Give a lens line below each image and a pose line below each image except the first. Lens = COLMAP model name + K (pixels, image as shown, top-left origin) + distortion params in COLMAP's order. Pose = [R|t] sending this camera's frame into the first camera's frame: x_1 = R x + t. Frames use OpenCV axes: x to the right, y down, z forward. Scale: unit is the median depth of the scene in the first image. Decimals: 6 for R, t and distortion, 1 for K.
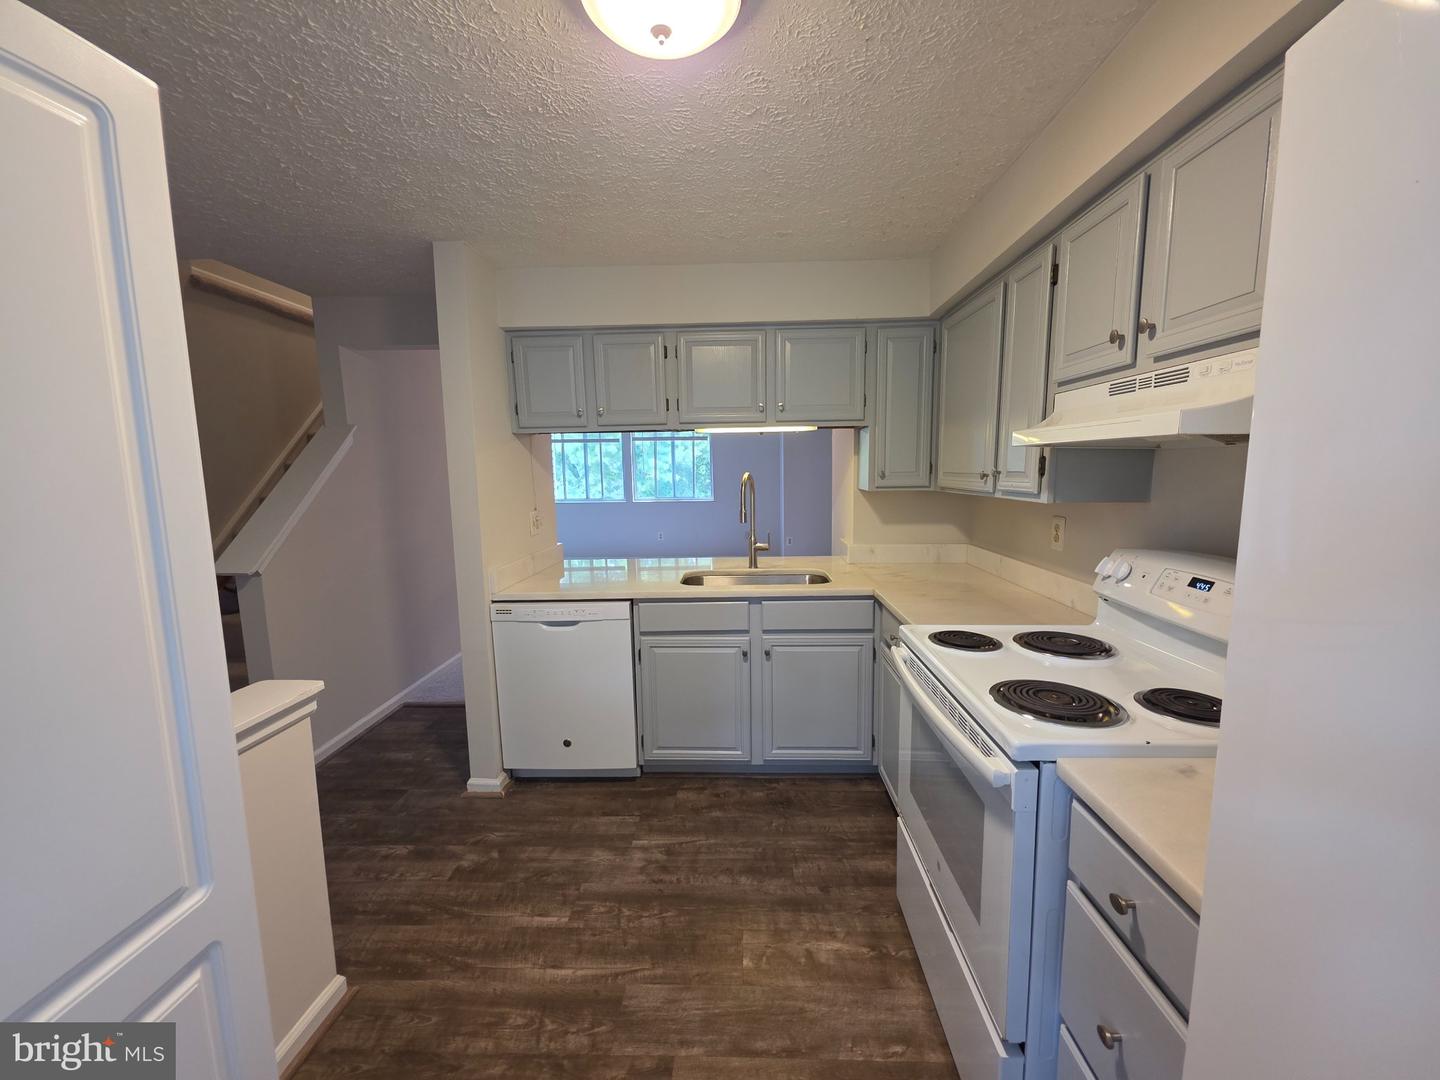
lens RADIAL K [[572.8, 0, 723.5], [0, 572.8, 539.8], [0, 0, 1]] dist [-0.001800, -0.001497]
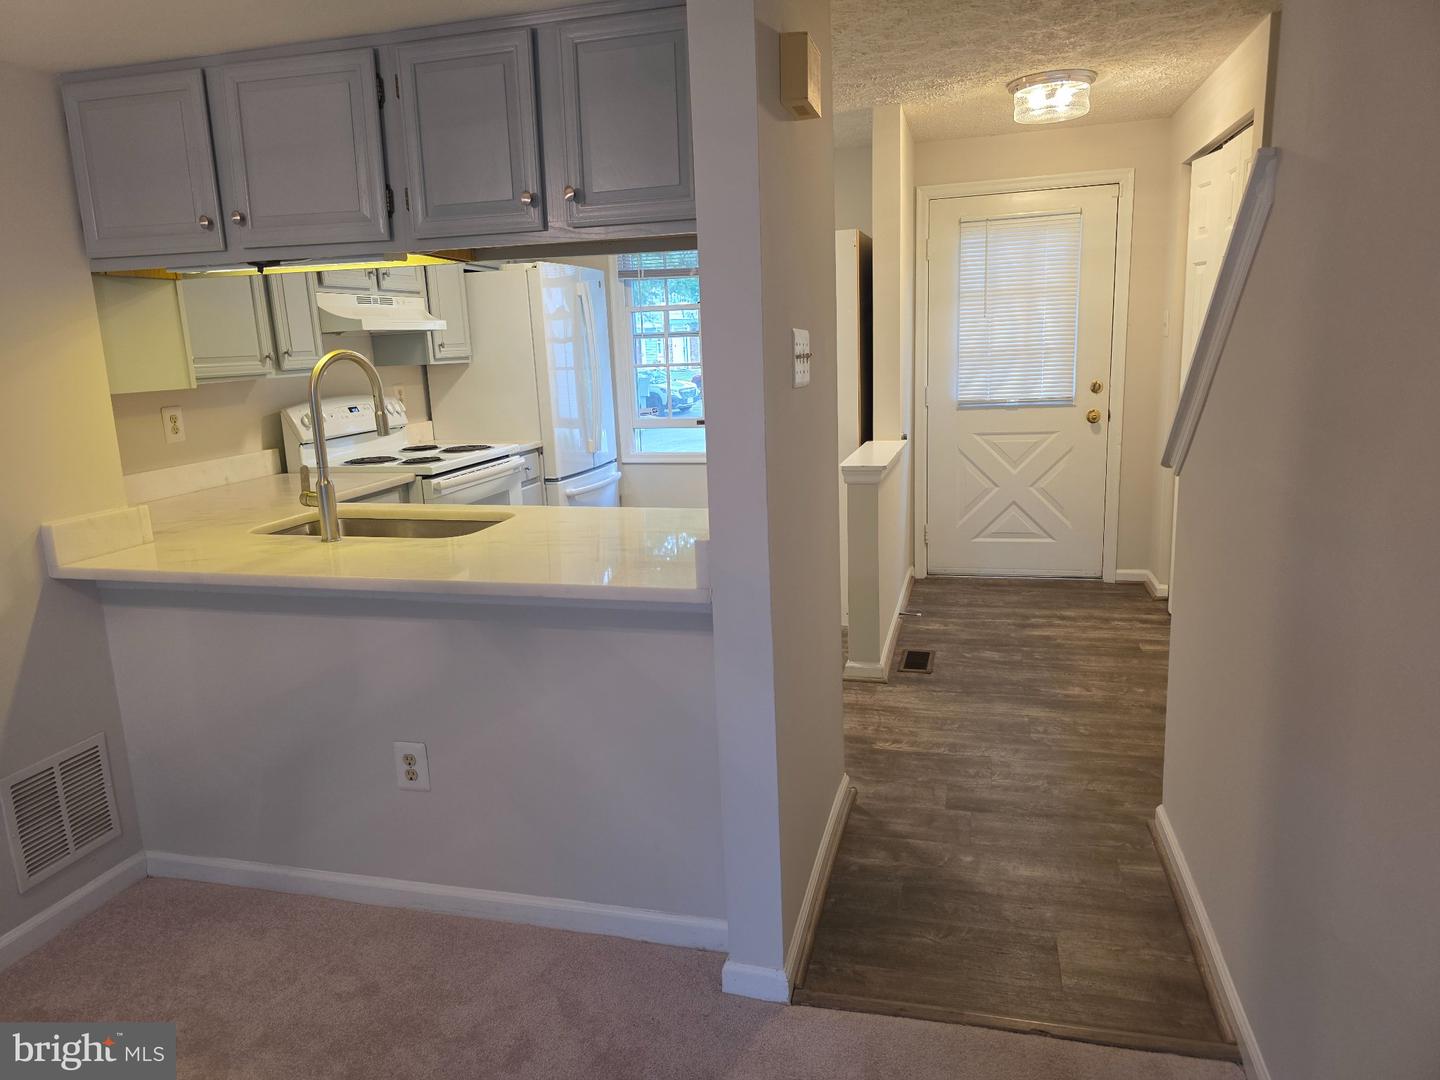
lens RADIAL K [[981.6, 0, 712.5], [0, 981.6, 530.1], [0, 0, 1]] dist [0.065747, -0.026366]
pose [[-0.972860, 0.006166, 0.231313, -0.834278], [0.080545, 0.946154, 0.313537, -0.369979], [-0.216924, 0.323659, -0.920972, 3.018130]]
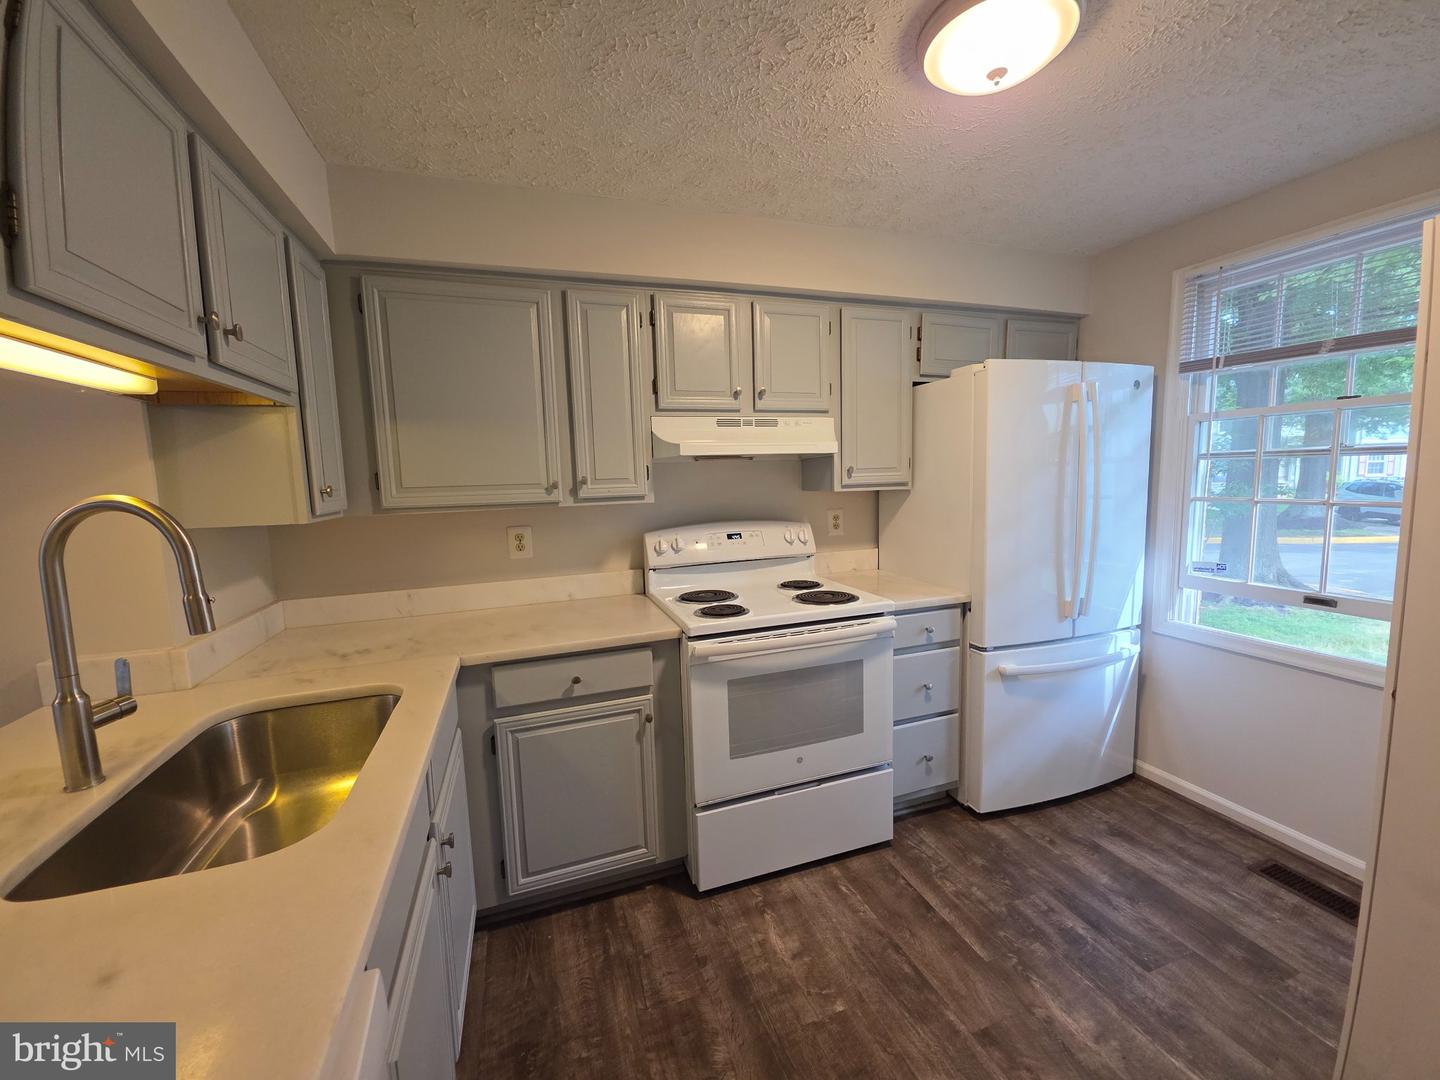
lens RADIAL K [[572.8, 0, 714.2], [0, 572.8, 538.7], [0, 0, 1]] dist [-0.001800, -0.001497]
pose [[-0.359591, -0.082807, 0.929428, -0.650936], [0.153929, 0.977144, 0.146612, -0.148942], [-0.920326, 0.195786, -0.338626, 1.303045]]
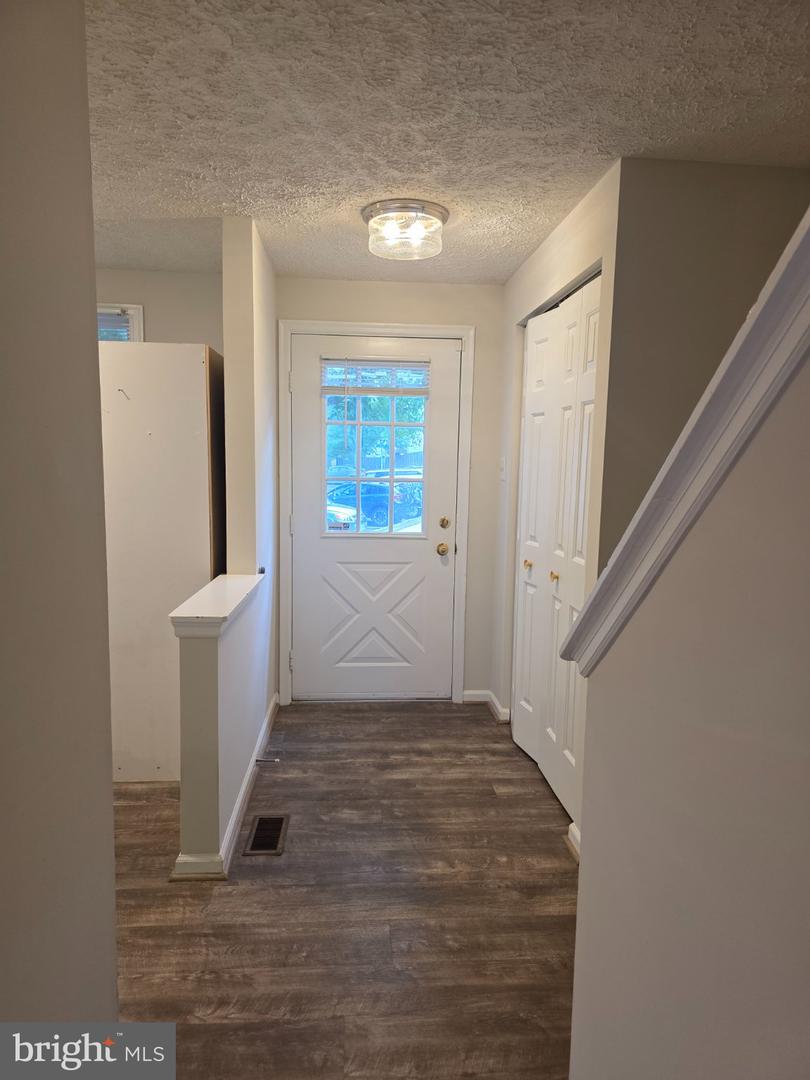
lens RADIAL K [[736.2, 0, 402.3], [0, 736.2, 540.3], [0, 0, 1]] dist [0.065747, -0.026366]
pose [[-0.994713, 0.003882, -0.102624, -0.886390], [-0.020503, 0.971663, 0.235481, -0.253475], [0.100630, 0.236340, -0.966446, 2.192517]]
